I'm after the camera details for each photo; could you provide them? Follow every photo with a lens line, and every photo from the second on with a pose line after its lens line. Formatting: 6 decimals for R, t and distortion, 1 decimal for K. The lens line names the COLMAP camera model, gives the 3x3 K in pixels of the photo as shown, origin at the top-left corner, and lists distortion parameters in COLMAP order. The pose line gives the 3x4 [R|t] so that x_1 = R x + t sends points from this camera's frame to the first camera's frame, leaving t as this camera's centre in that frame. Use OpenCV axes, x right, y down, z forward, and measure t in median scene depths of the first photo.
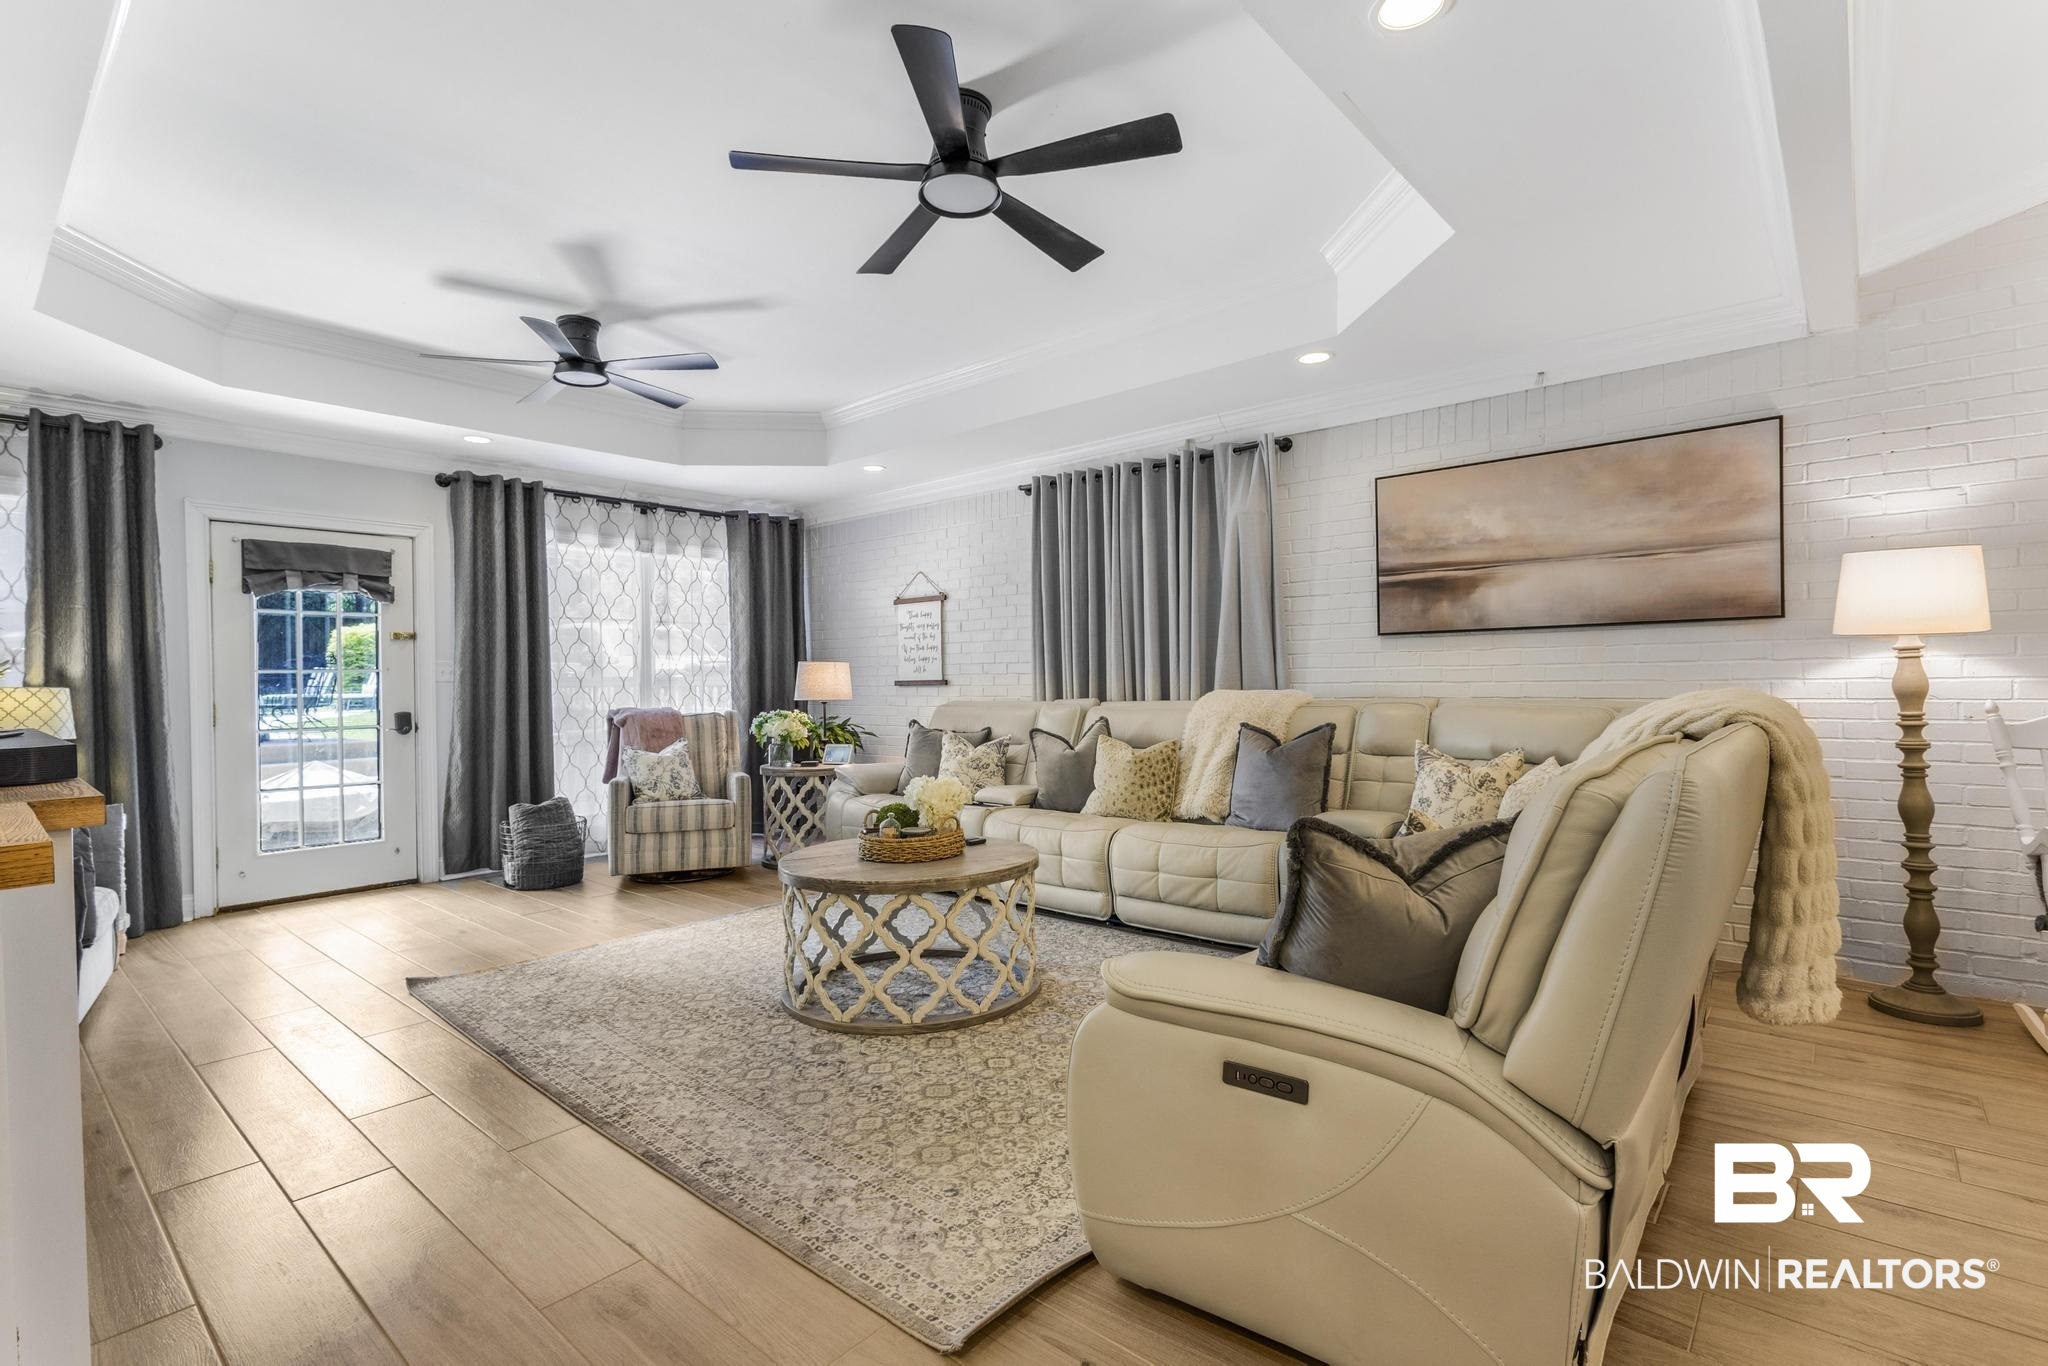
lens RADIAL K [[960.2, 0, 1023.4], [0, 960.2, 682.0], [0, 0, 1]] dist [0.011152, -0.003786]
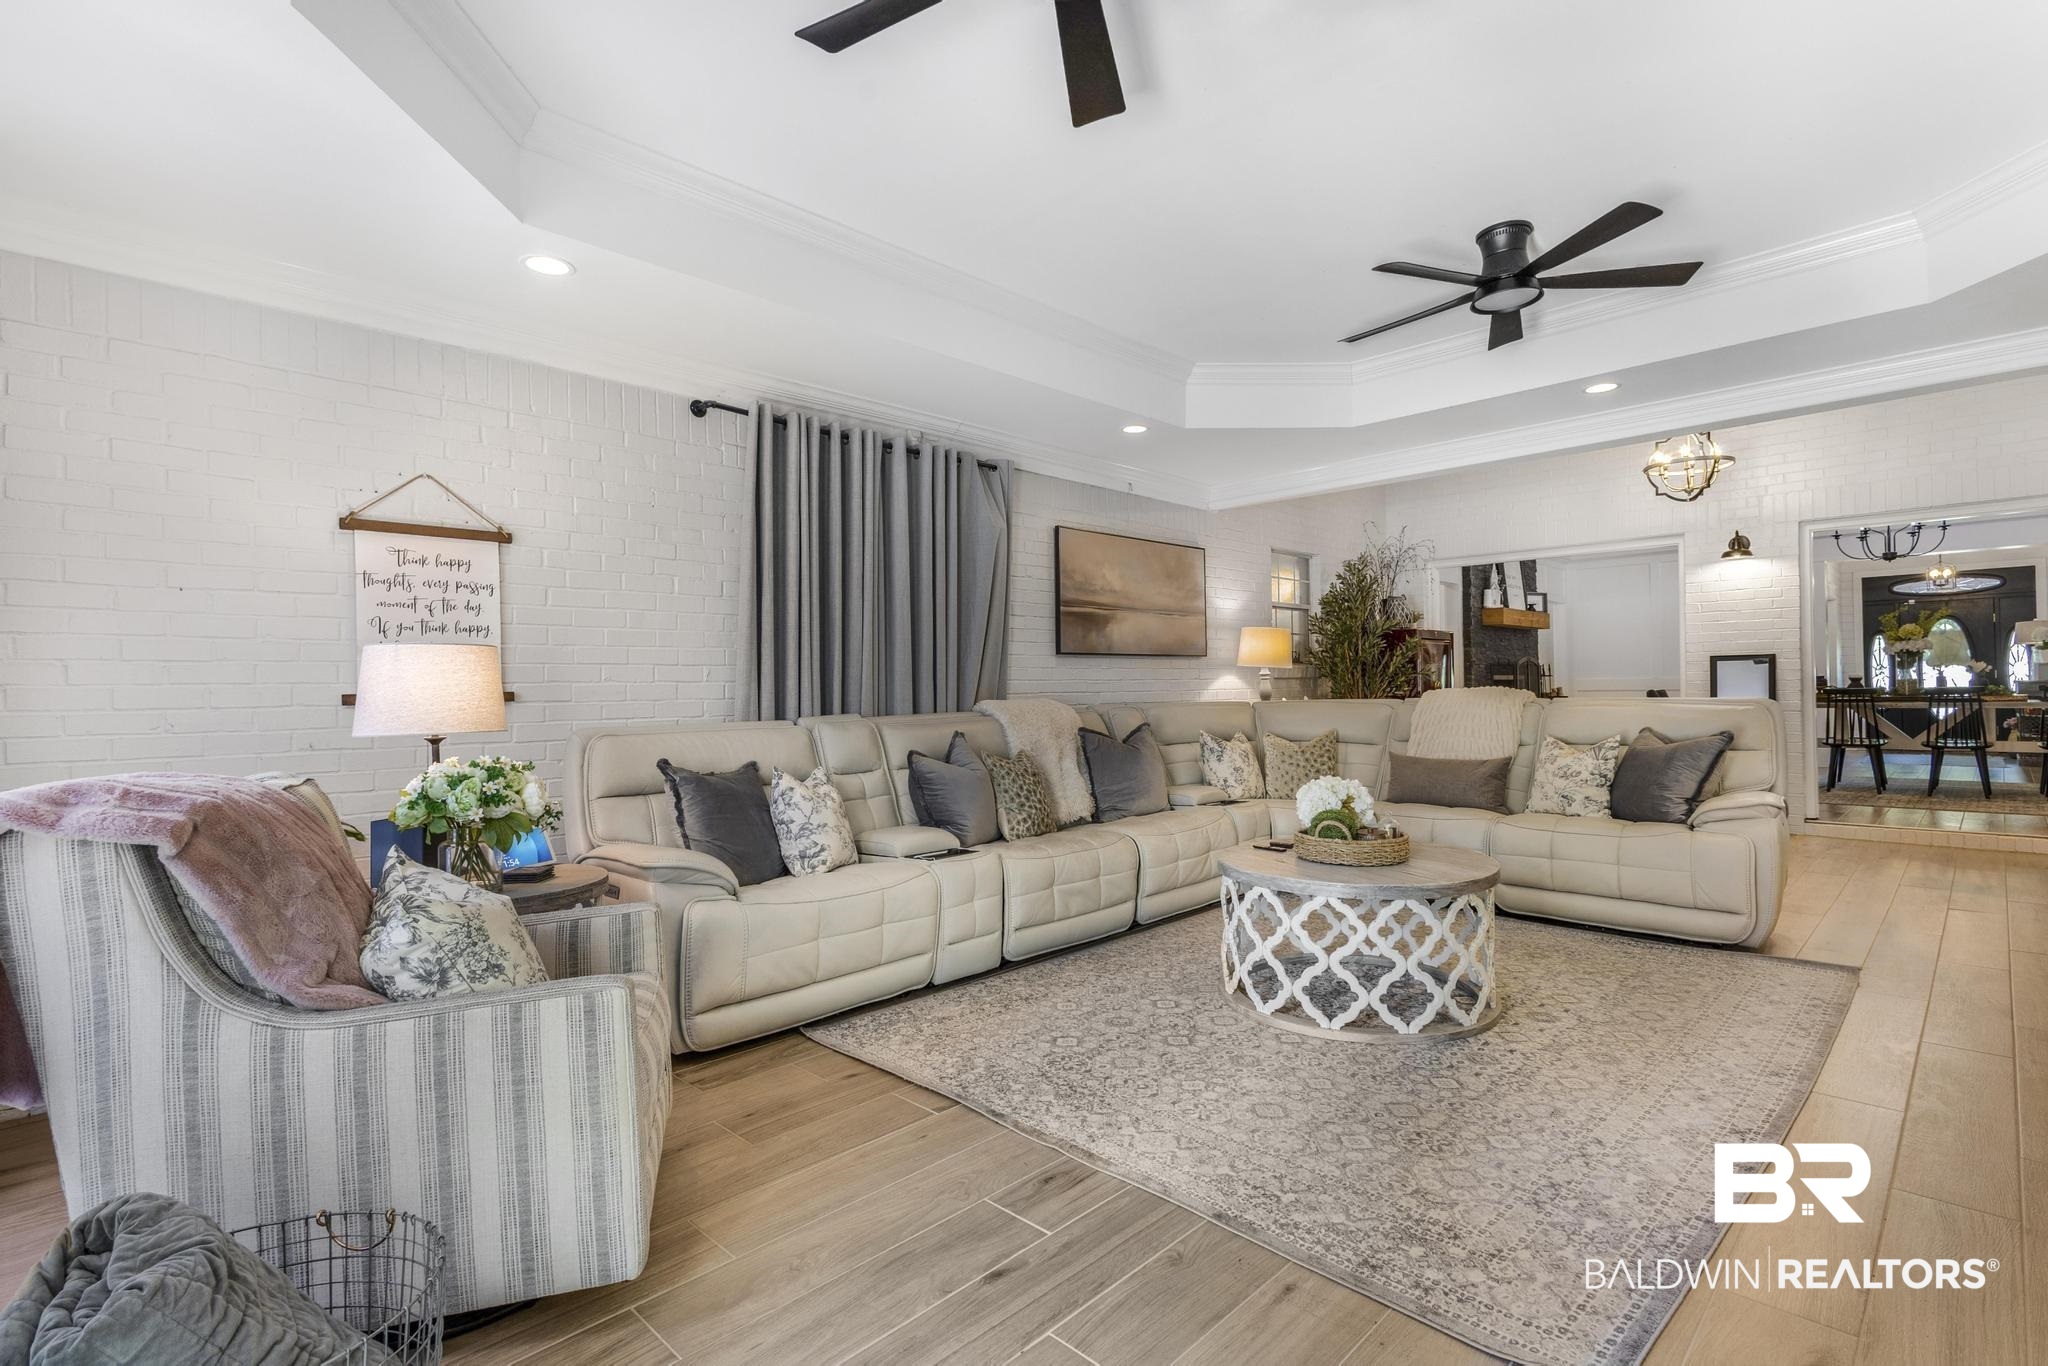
lens RADIAL K [[960.2, 0, 1027.2], [0, 960.2, 687.1], [0, 0, 1]] dist [0.011152, -0.003786]
pose [[0.065305, 0.016663, 0.997726, -0.902714], [0.018913, 0.999660, -0.017933, 0.015251], [-0.997686, 0.020041, 0.064967, 1.024790]]
